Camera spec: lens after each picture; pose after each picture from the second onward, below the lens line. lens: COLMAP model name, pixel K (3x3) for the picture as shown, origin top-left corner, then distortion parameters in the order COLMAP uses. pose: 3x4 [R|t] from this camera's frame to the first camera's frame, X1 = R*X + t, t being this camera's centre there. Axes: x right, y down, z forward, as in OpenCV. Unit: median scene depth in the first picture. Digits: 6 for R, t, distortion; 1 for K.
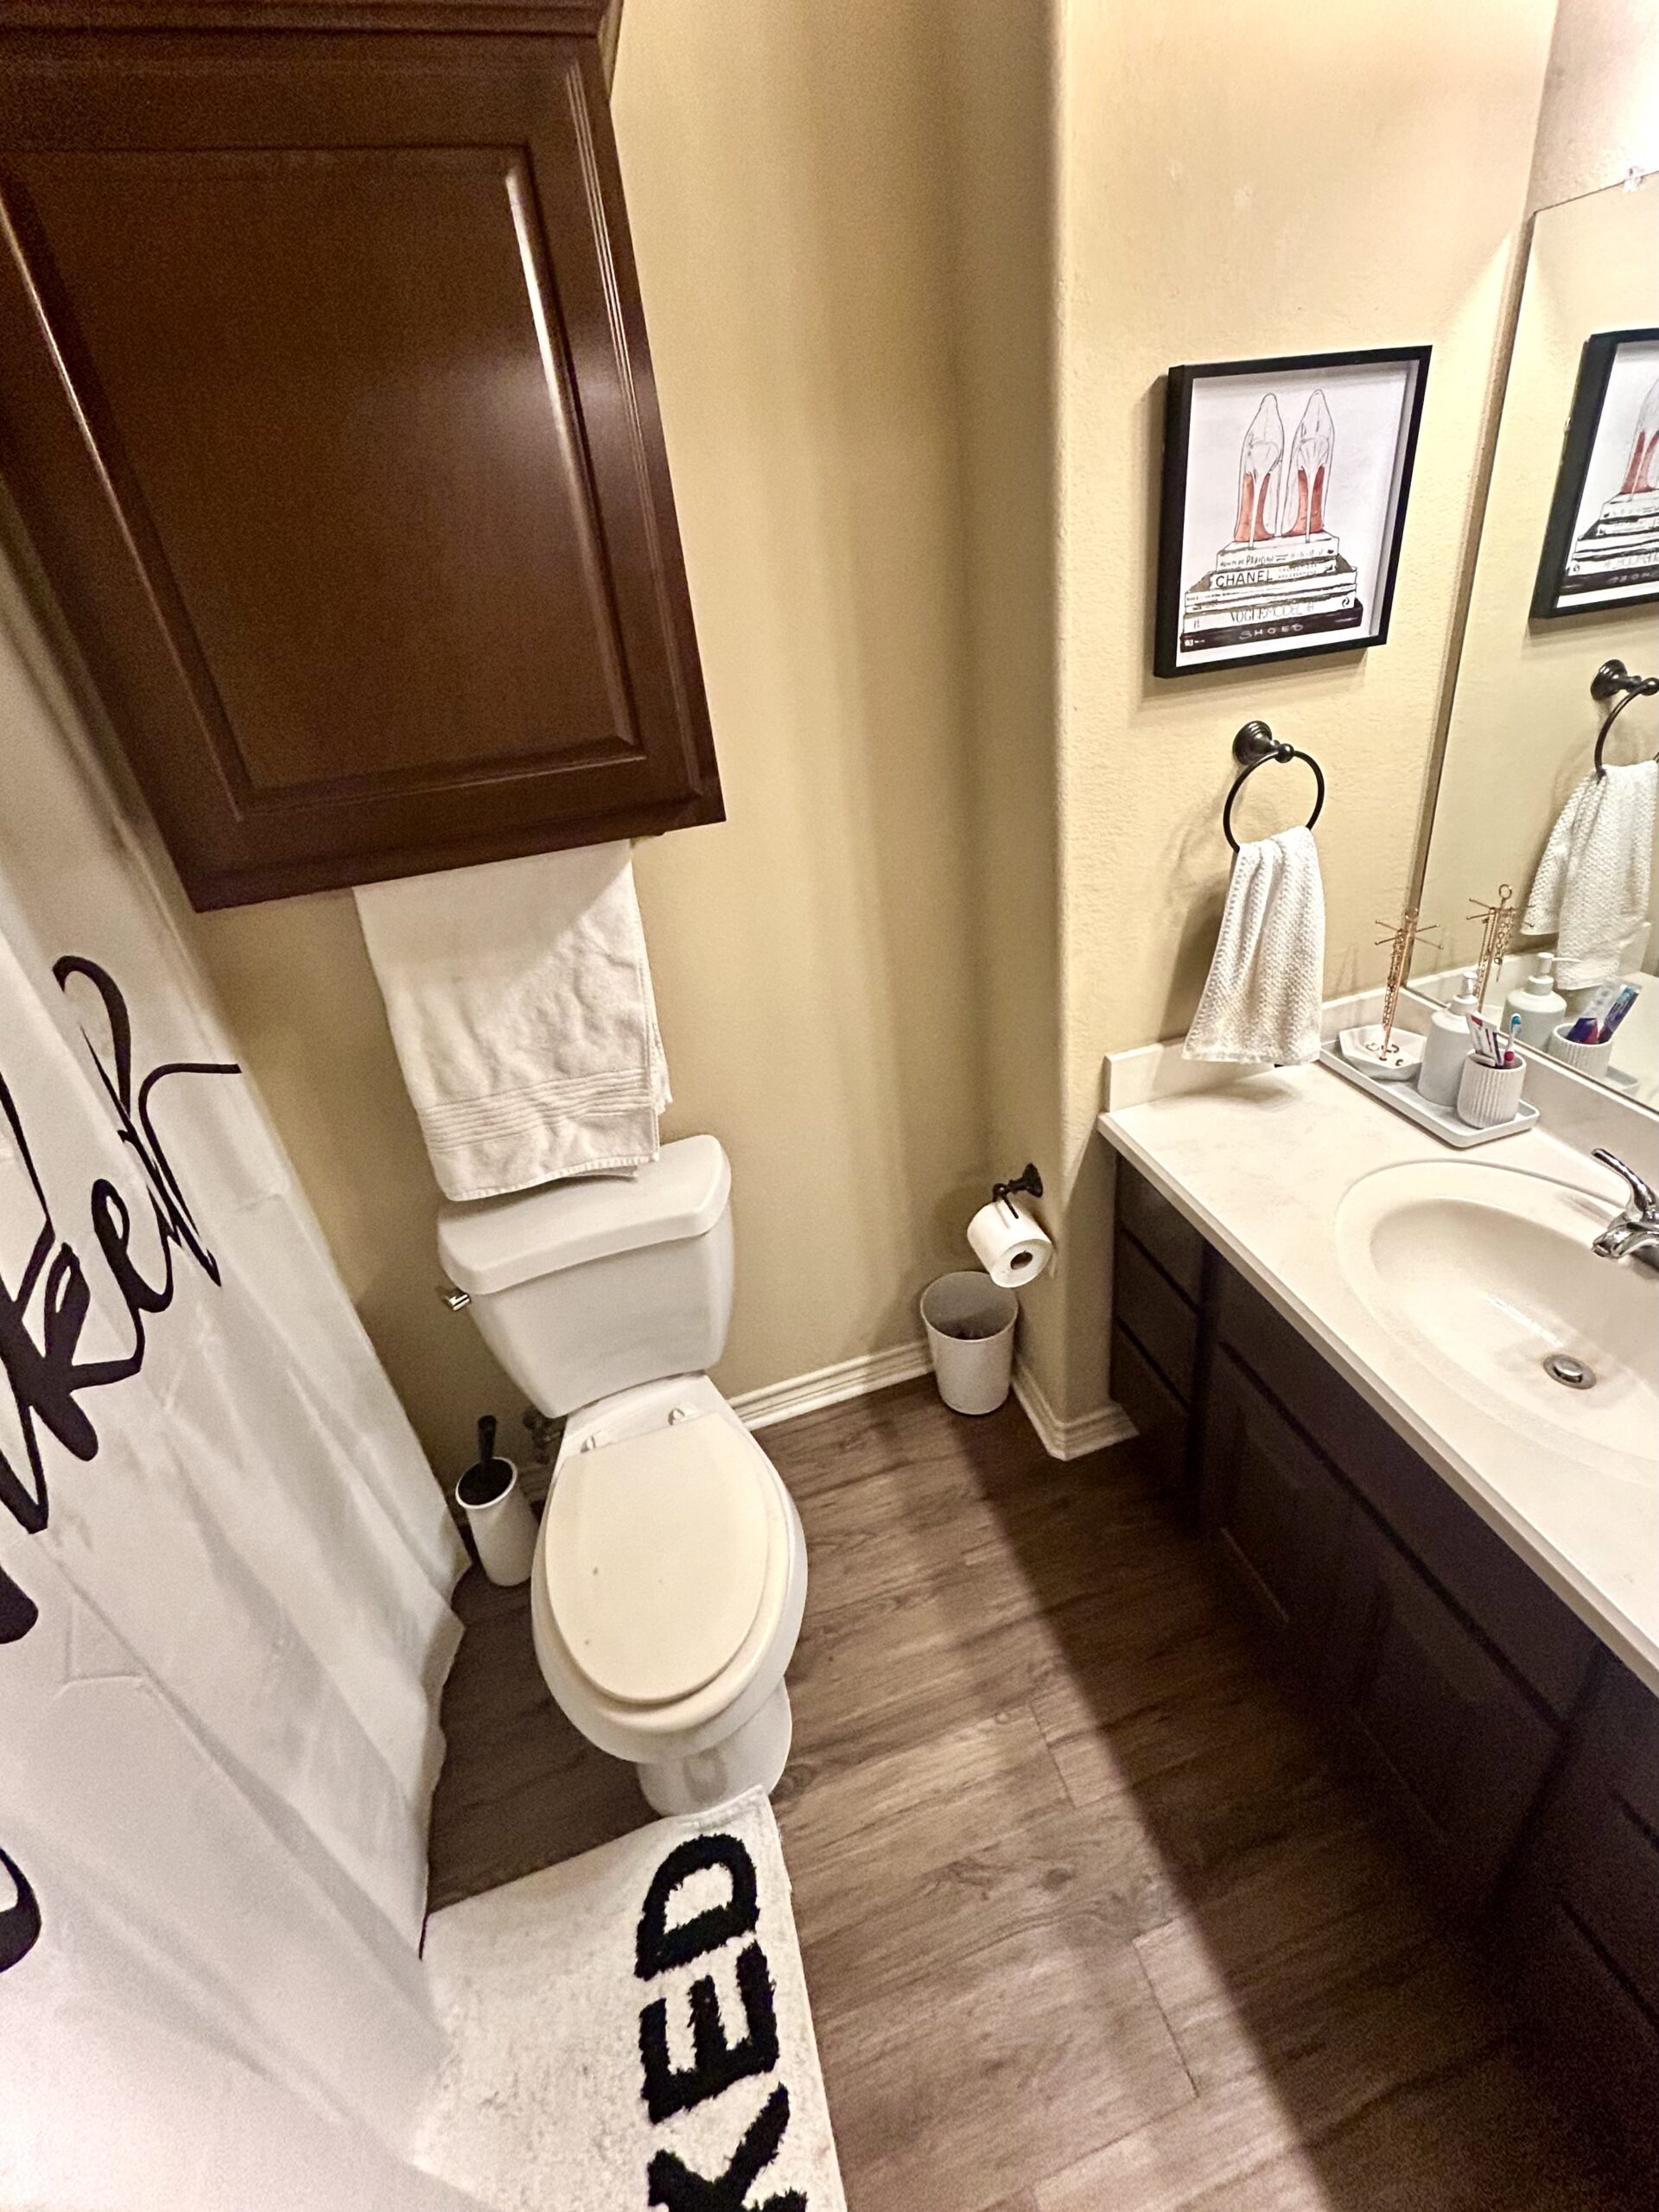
lens RADIAL K [[932.9, 0, 828.4], [0, 932.9, 993.7], [0, 0, 1]] dist [-0.003480, 0.001479]
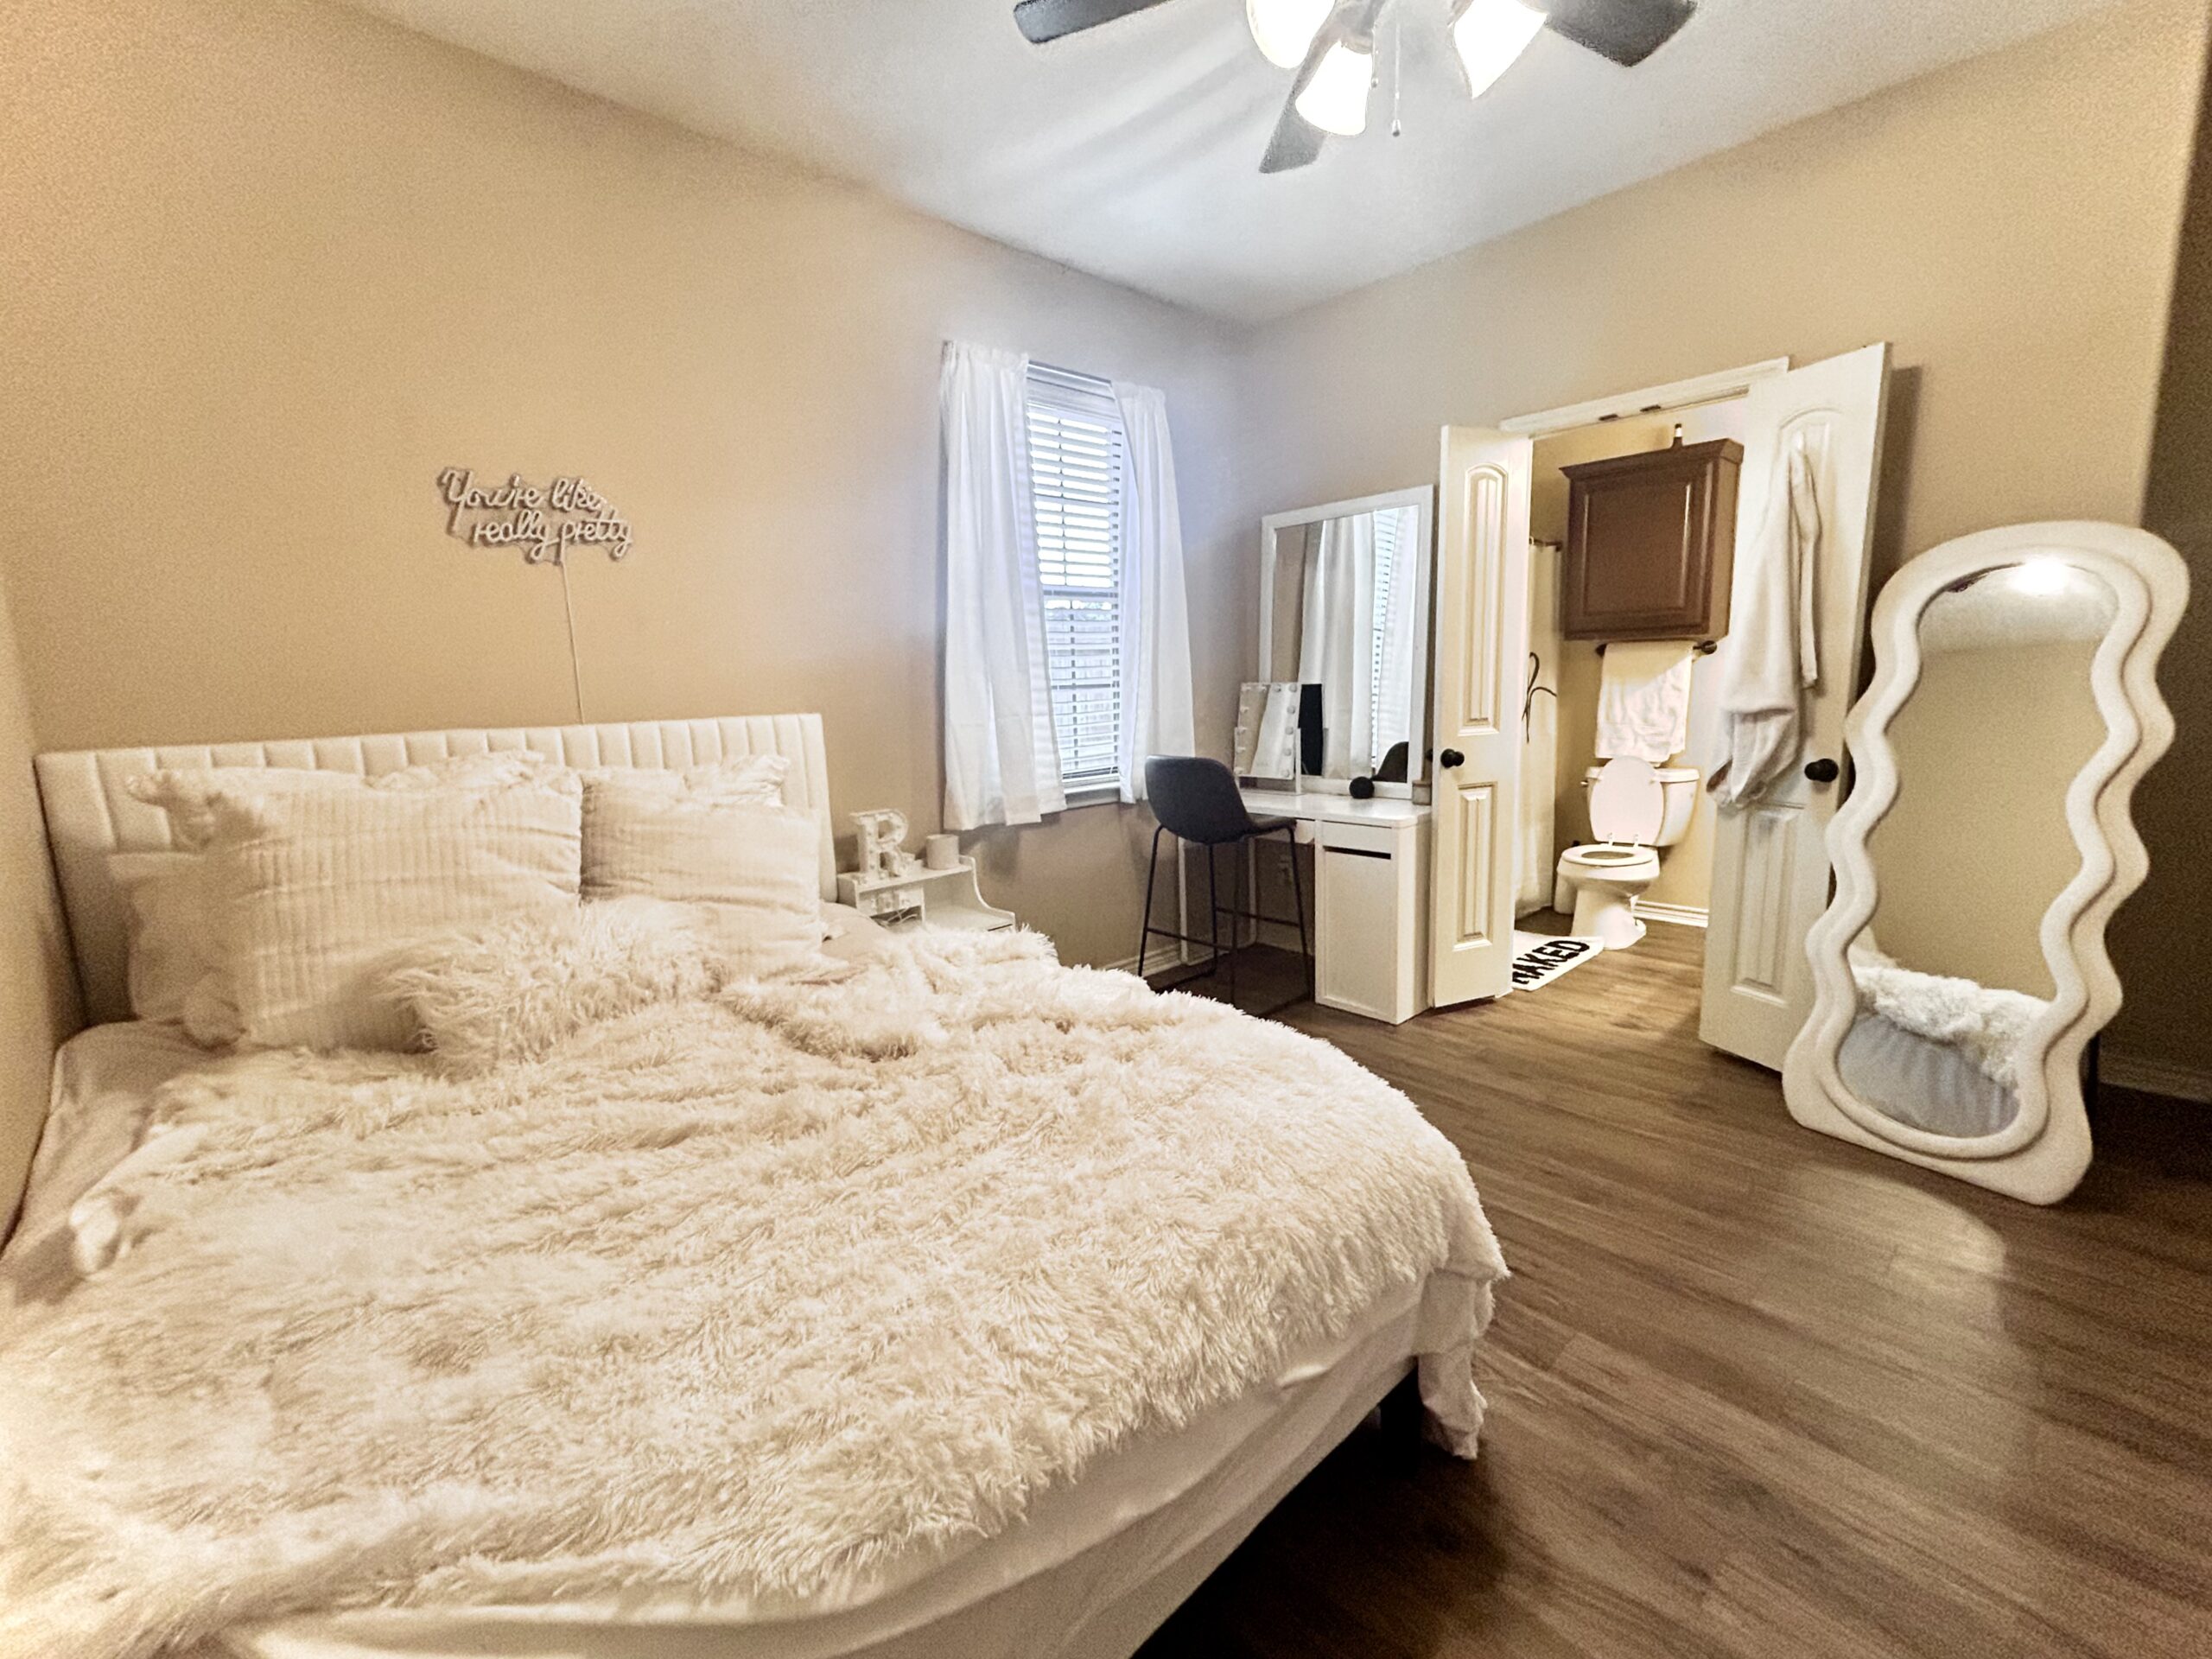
lens RADIAL K [[932.9, 0, 1106.0], [0, 932.9, 827.3], [0, 0, 1]] dist [-0.003480, 0.001479]
pose [[0.437420, 0.233013, -0.868544, 1.828816], [-0.399052, 0.915837, 0.044729, 1.054586], [0.805867, 0.327029, 0.493590, -1.995137]]
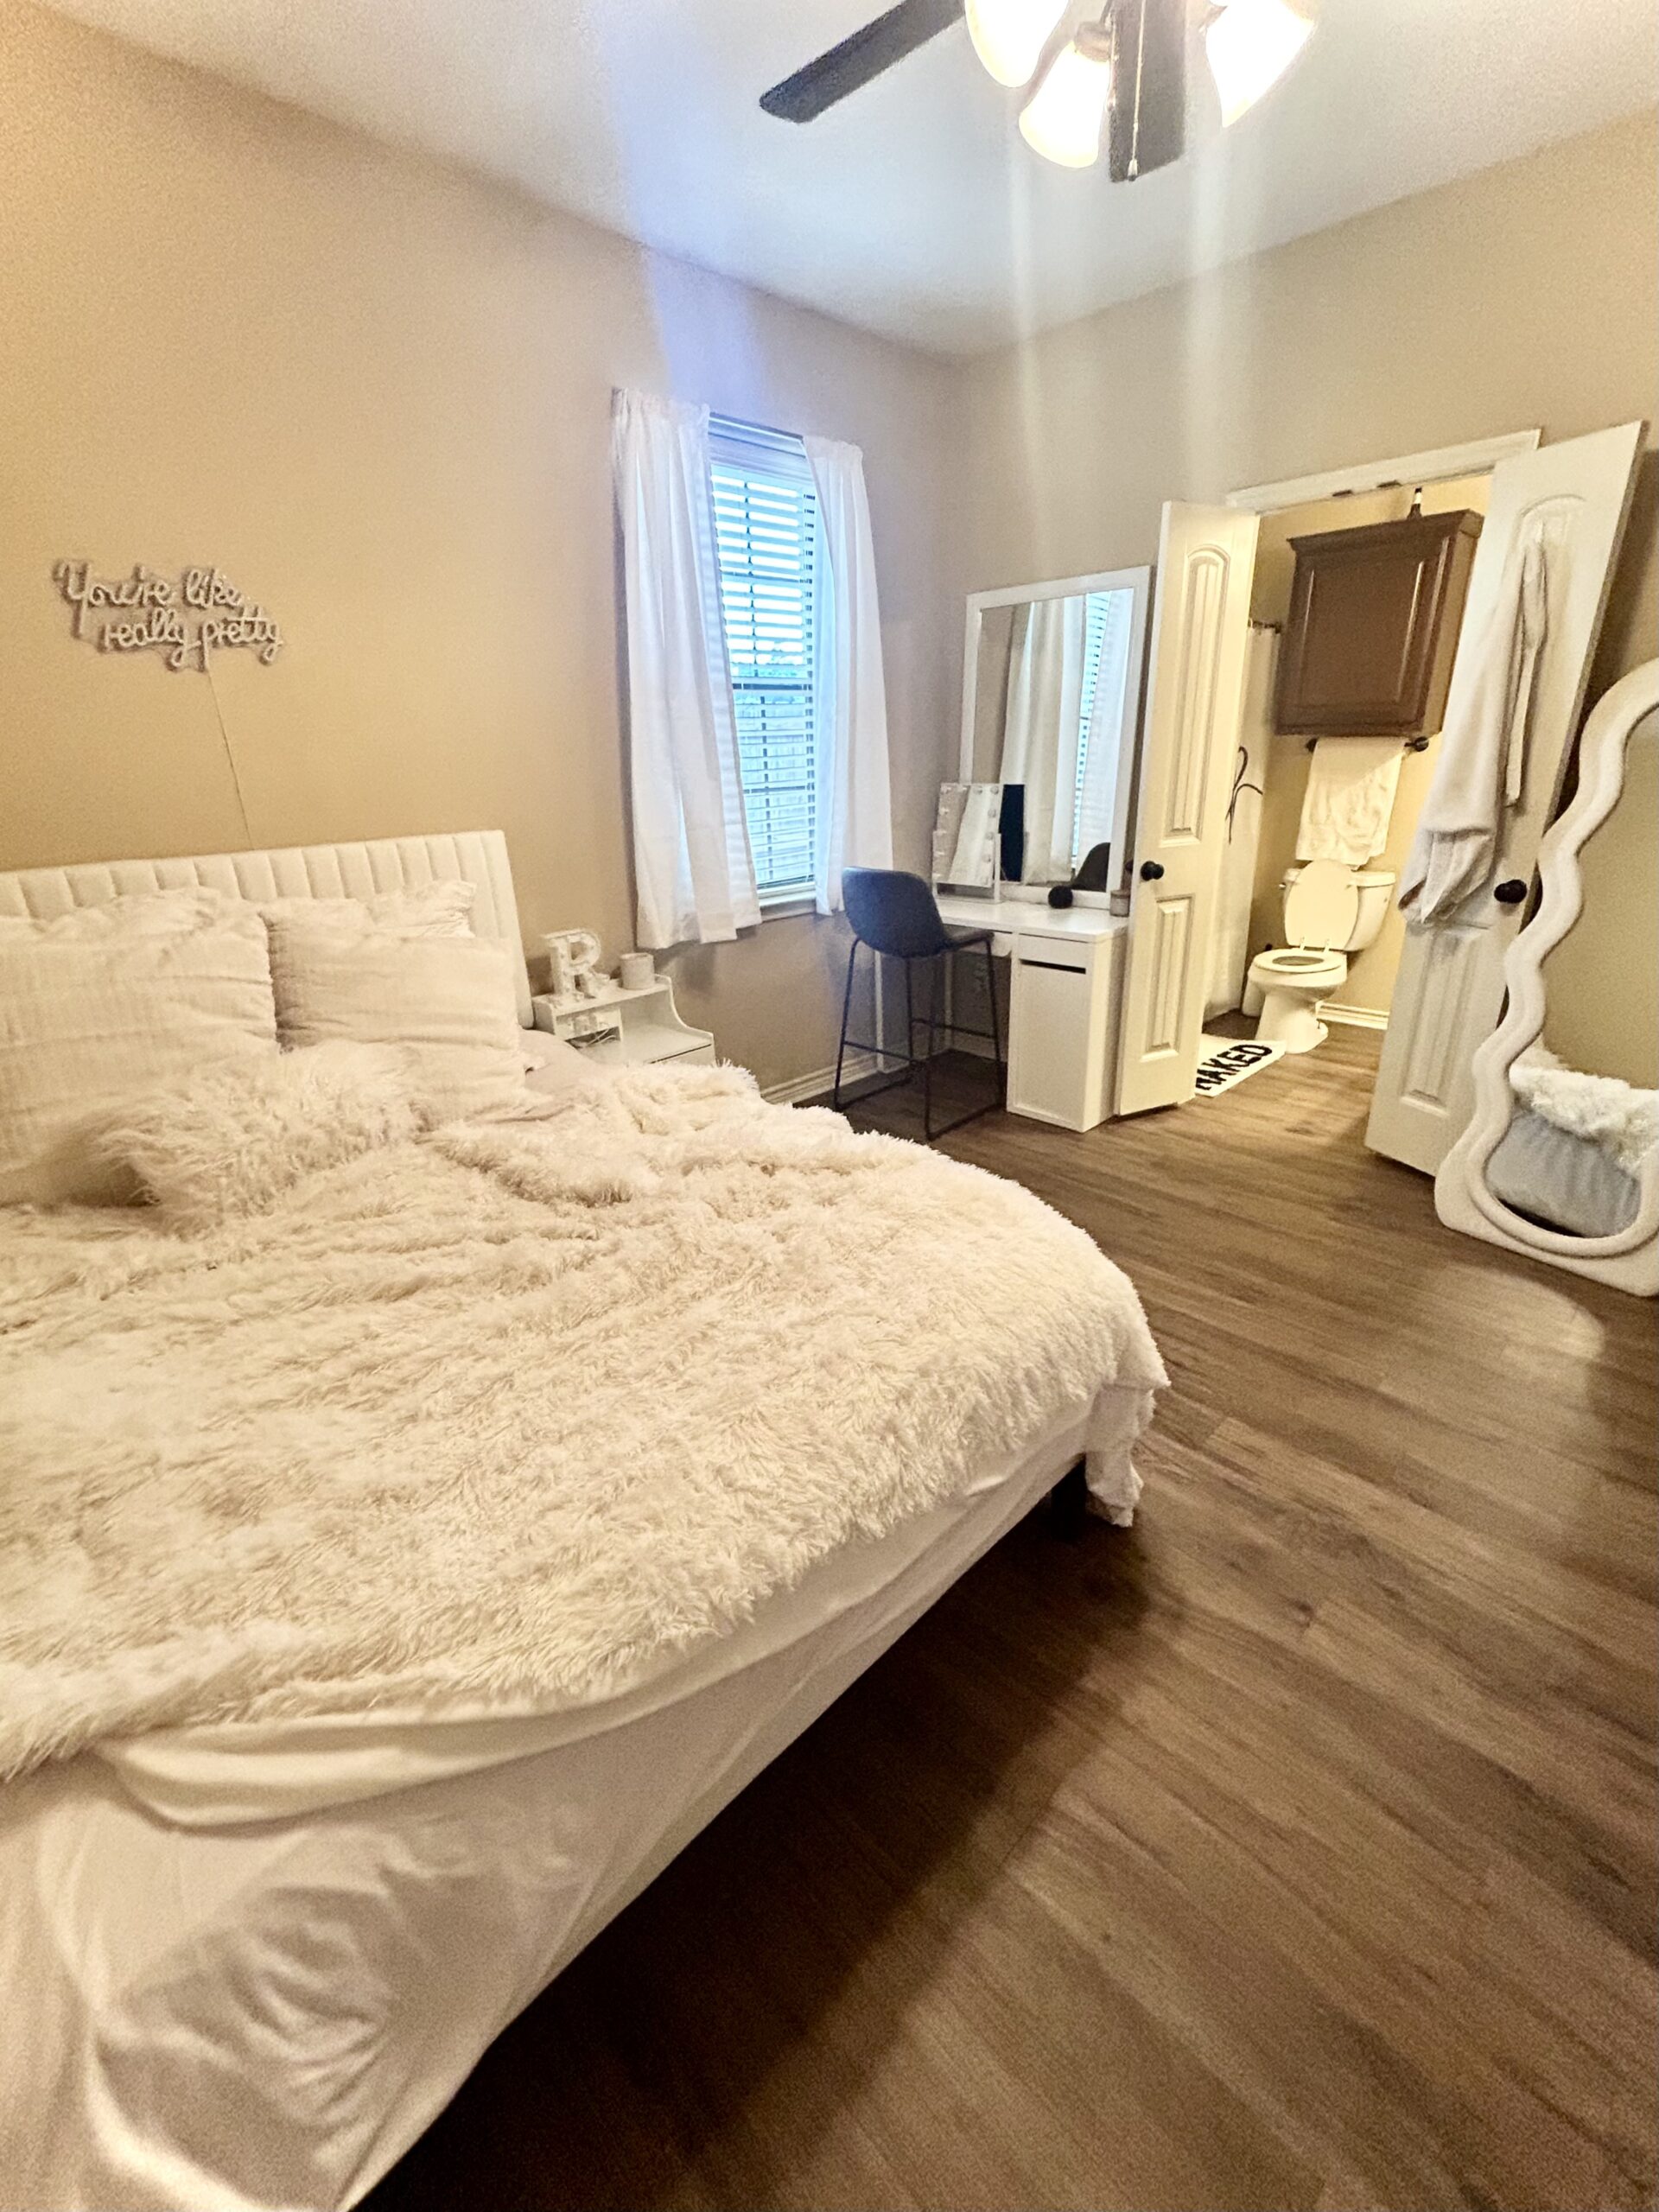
lens RADIAL K [[932.9, 0, 840.0], [0, 932.9, 1118.4], [0, 0, 1]] dist [-0.003480, 0.001479]
pose [[0.474237, 0.402224, -0.783145, 1.828448], [-0.397457, 0.891541, 0.217215, 1.015015], [0.785575, 0.208255, 0.582668, -2.020562]]
